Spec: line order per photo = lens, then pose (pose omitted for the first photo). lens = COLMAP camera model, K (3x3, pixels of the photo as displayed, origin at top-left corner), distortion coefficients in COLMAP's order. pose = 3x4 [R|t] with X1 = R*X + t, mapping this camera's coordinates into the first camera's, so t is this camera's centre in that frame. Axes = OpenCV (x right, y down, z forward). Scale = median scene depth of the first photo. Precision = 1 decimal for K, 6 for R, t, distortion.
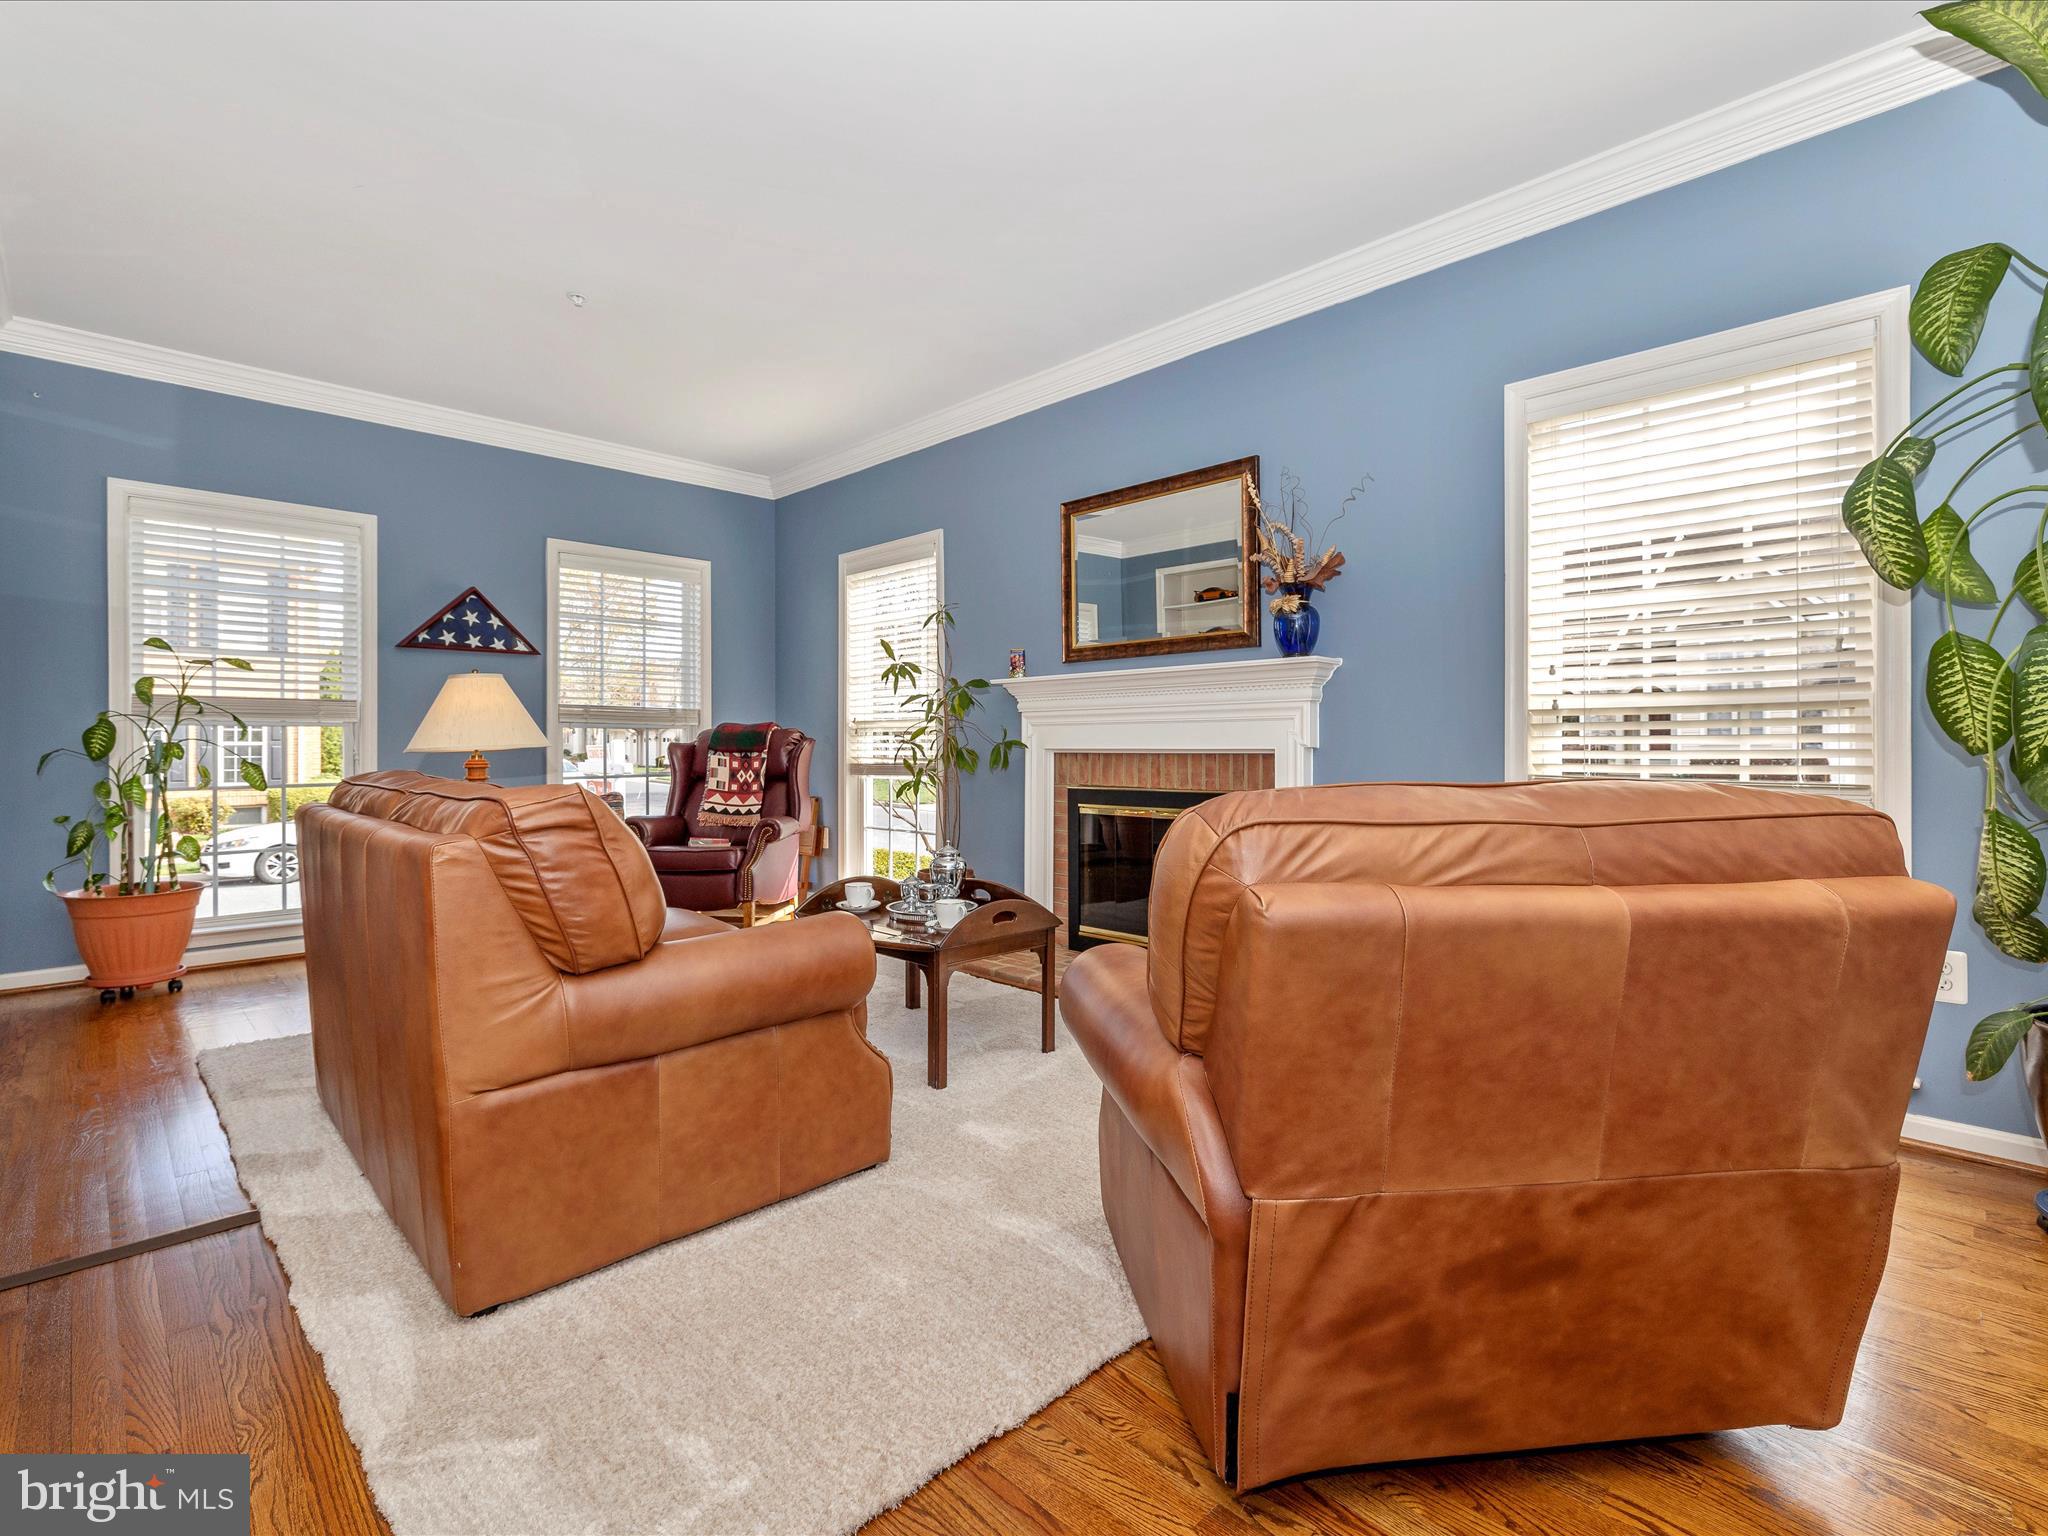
lens RADIAL K [[960.5, 0, 1030.0], [0, 960.5, 753.7], [0, 0, 1]] dist [-0.000523, -0.000999]
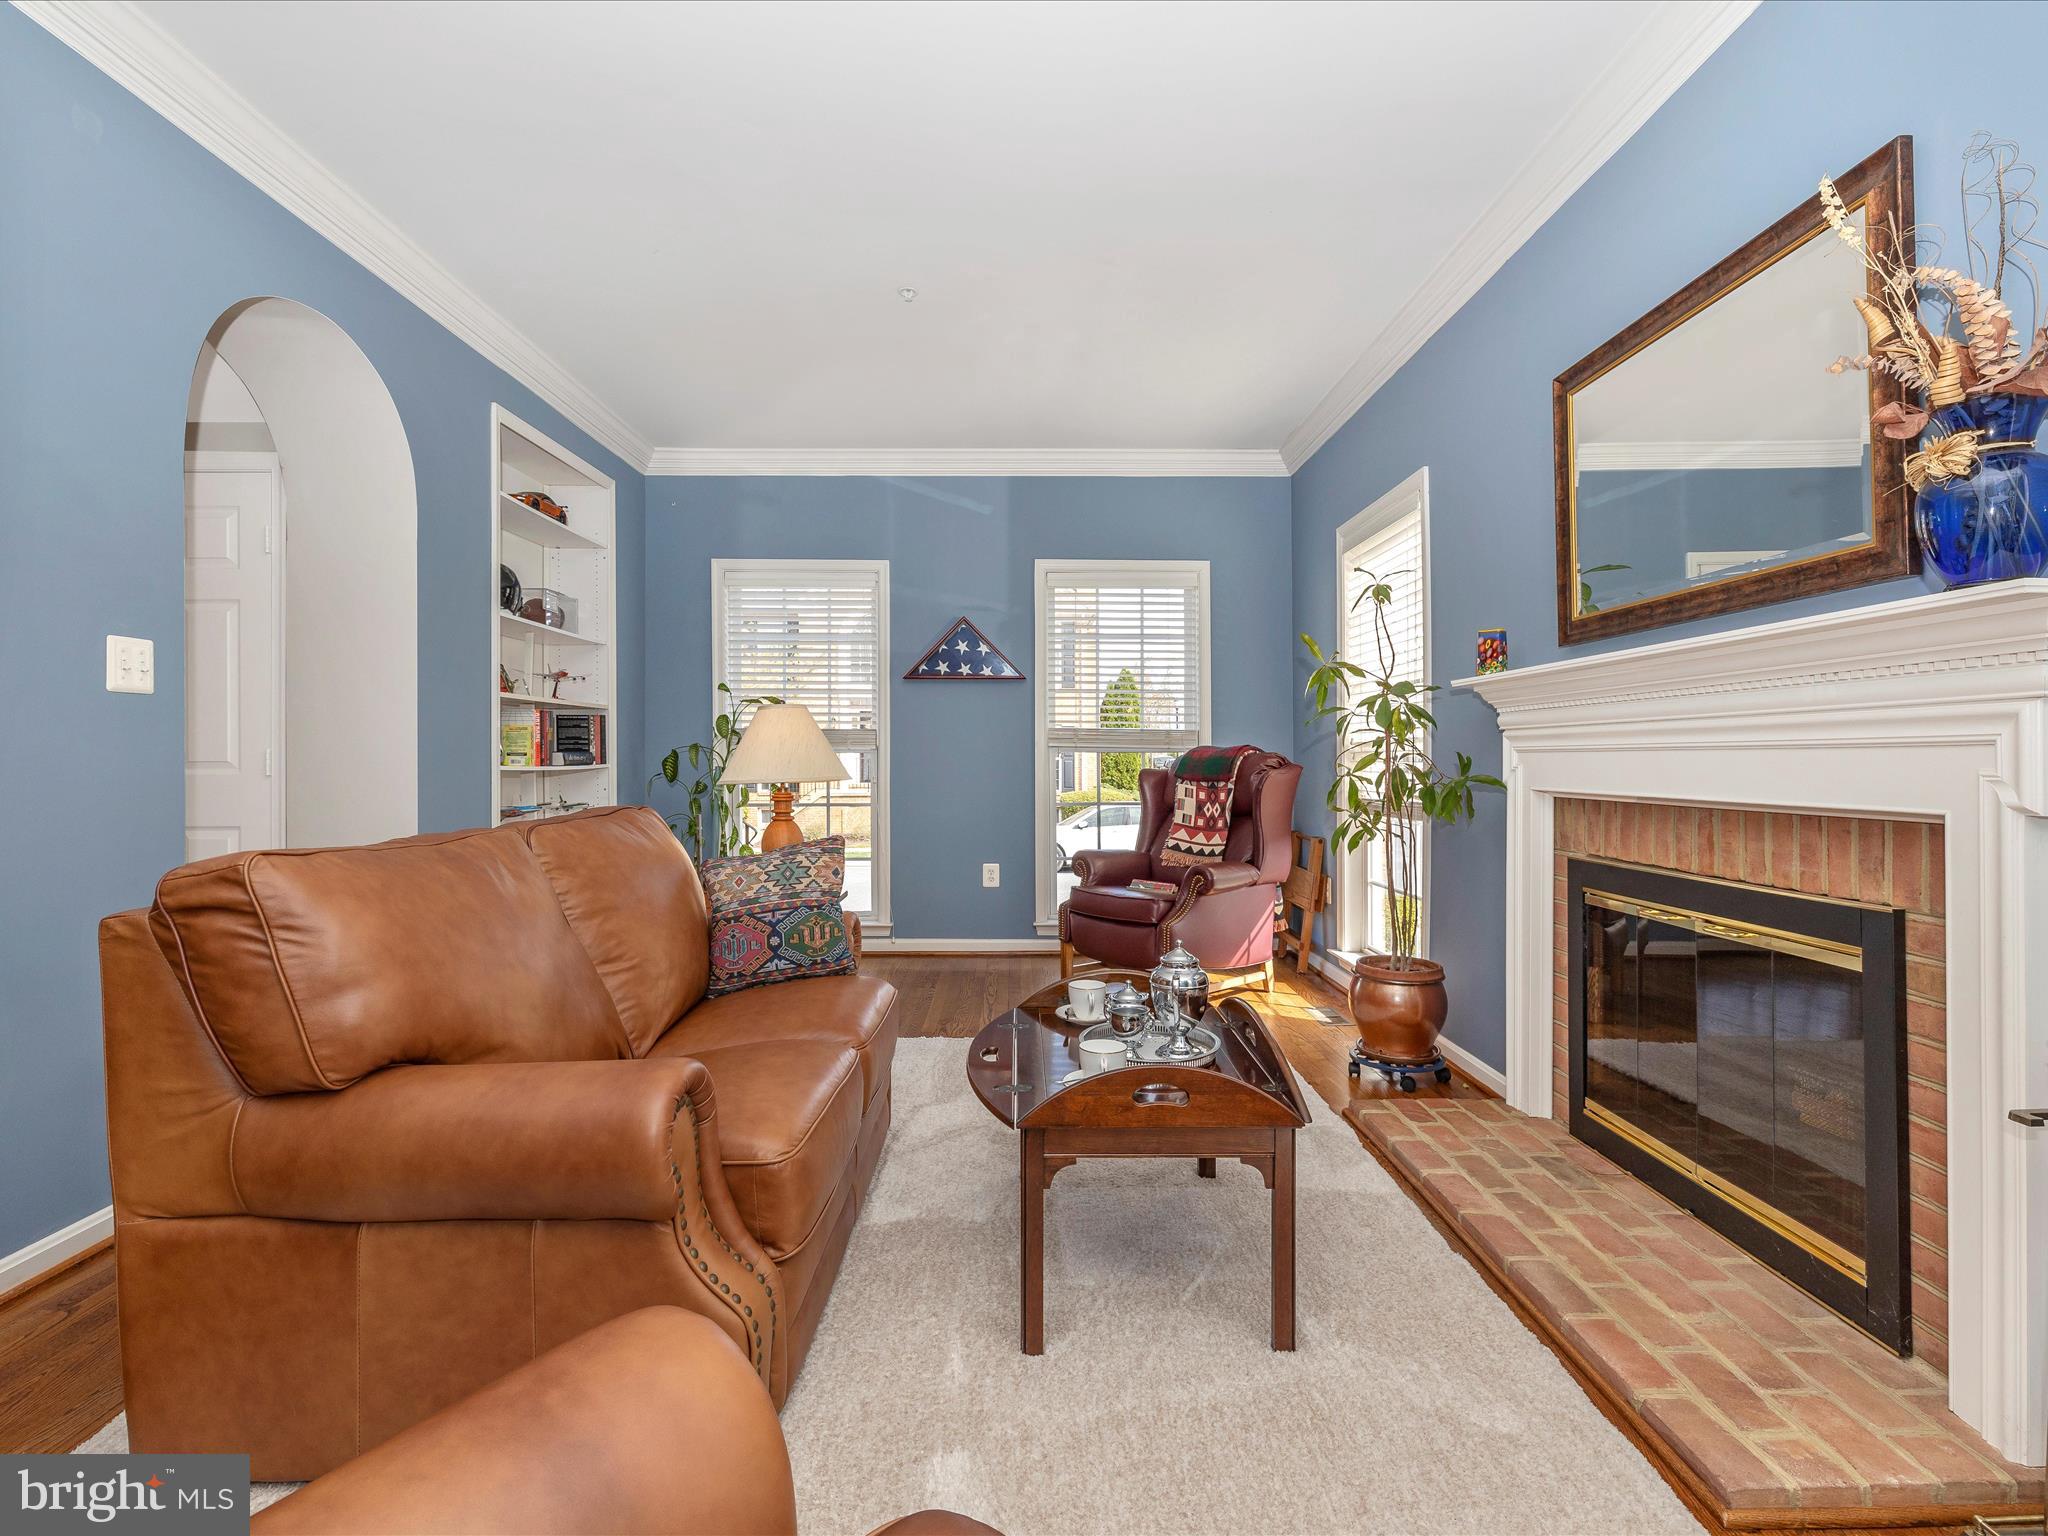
lens RADIAL K [[960.5, 0, 1022.4], [0, 960.5, 761.9], [0, 0, 1]] dist [-0.000523, -0.000999]
pose [[0.721361, 0.005716, -0.692535, 0.181451], [-0.010203, 0.999945, -0.002374, -0.016292], [0.692484, 0.008779, 0.721380, 0.303383]]
